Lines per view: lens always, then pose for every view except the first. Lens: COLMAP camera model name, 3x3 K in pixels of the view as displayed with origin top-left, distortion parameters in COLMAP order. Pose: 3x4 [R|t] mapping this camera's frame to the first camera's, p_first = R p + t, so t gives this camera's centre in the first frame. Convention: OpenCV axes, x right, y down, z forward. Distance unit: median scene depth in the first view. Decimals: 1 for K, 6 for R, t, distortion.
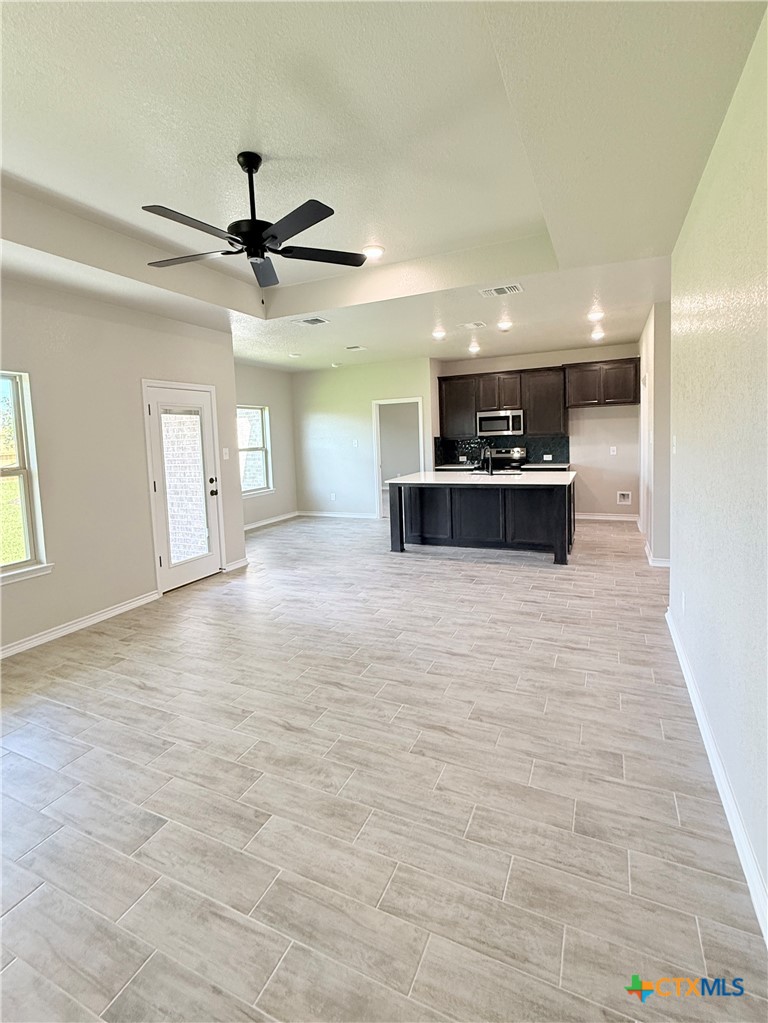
lens RADIAL K [[485.0, 0, 376.1], [0, 485.0, 509.7], [0, 0, 1]] dist [0.002470, -0.000308]
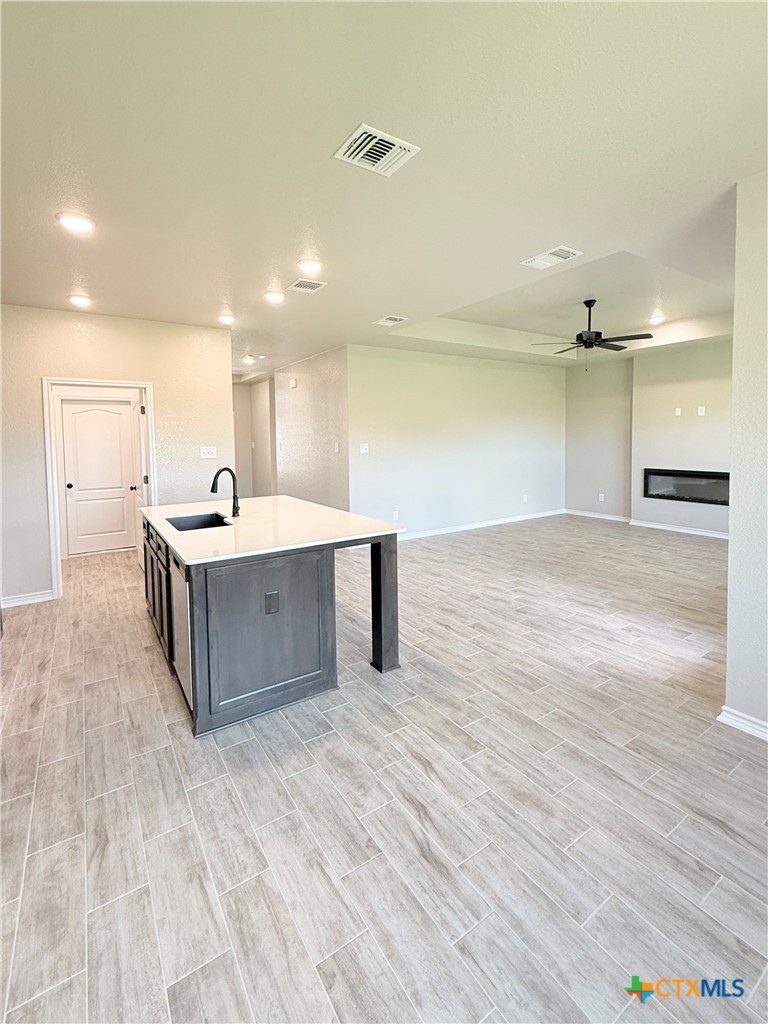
lens RADIAL K [[450.7, 0, 386.9], [0, 450.7, 510.0], [0, 0, 1]] dist [0.002520, 0.000588]
pose [[0.855875, 0.108357, -0.505704, 0.253293], [-0.099512, 0.994037, 0.044573, -0.048450], [0.507518, 0.012175, 0.861555, 0.178377]]
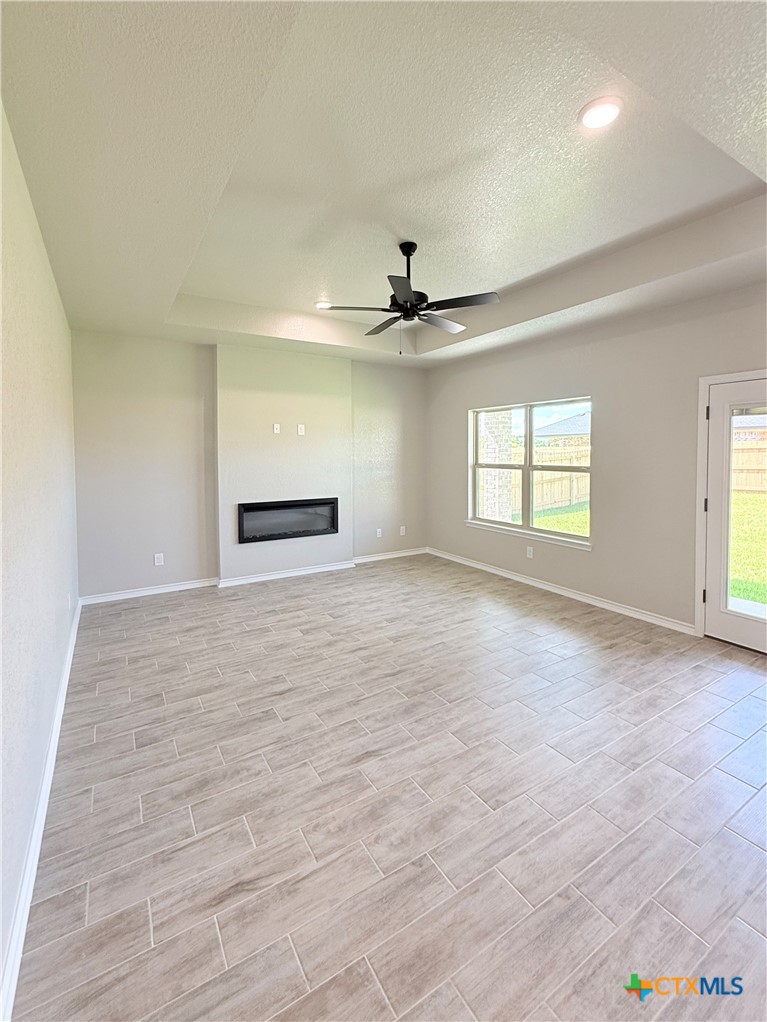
lens RADIAL K [[449.8, 0, 389.0], [0, 449.8, 511.2], [0, 0, 1]] dist [0.002520, 0.000588]
pose [[-0.544993, 0.152133, -0.824523, 0.771895], [-0.099549, 0.964703, 0.243797, -0.278910], [0.832510, 0.214948, -0.510612, 1.522687]]
